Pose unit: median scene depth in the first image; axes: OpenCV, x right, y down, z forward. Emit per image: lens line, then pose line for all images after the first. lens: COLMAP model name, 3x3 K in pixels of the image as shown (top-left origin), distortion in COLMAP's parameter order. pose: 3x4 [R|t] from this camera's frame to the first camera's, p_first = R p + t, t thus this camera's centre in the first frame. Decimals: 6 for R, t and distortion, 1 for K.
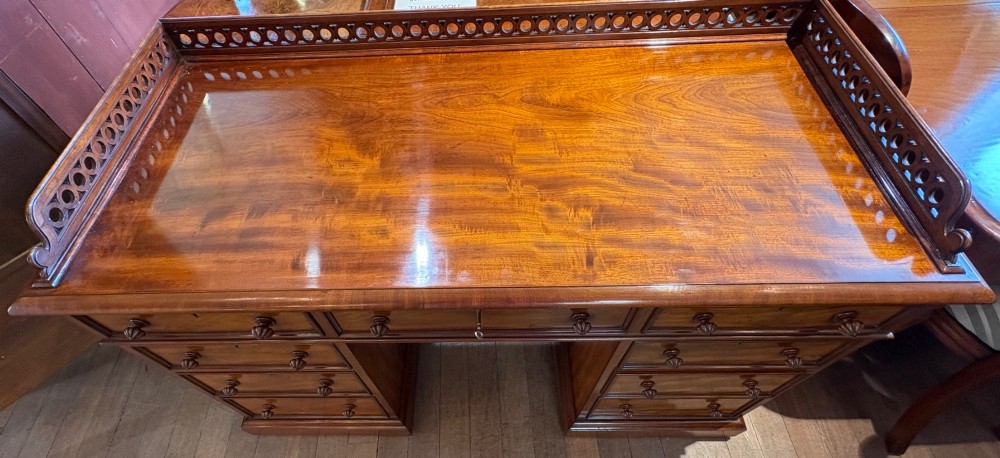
lens RADIAL K [[455.2, 0, 470.0], [0, 455.2, 273.5], [0, 0, 1]] dist [0.000405, -0.000478]
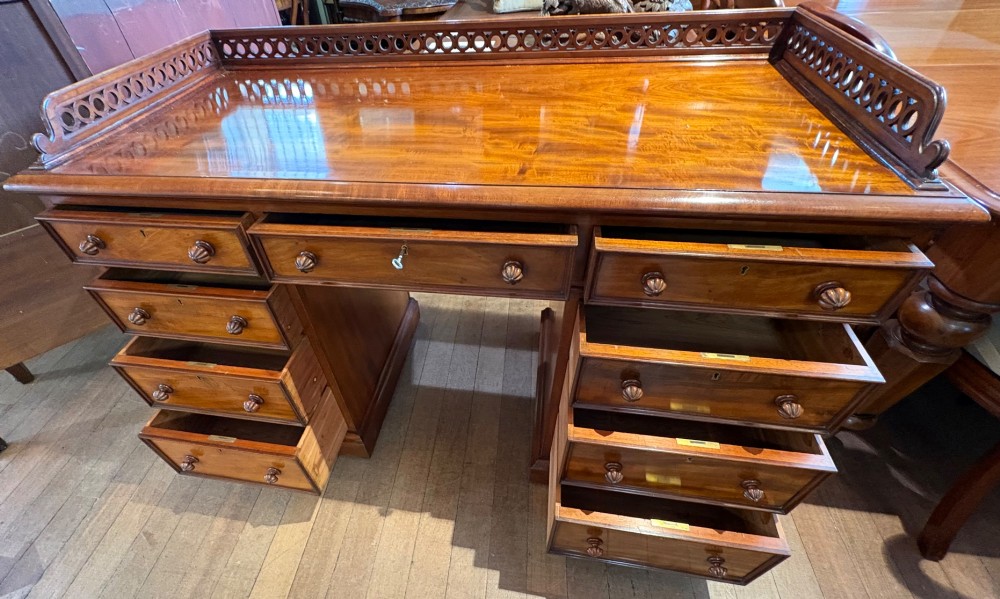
lens RADIAL K [[437.5, 0, 453.3], [0, 437.5, 341.9], [0, 0, 1]] dist [-0.000195, 0.000198]
pose [[0.985391, 0.112467, -0.127890, 0.210510], [-0.134459, 0.974635, -0.178908, 0.393816], [0.104525, 0.193490, 0.975518, 0.101202]]
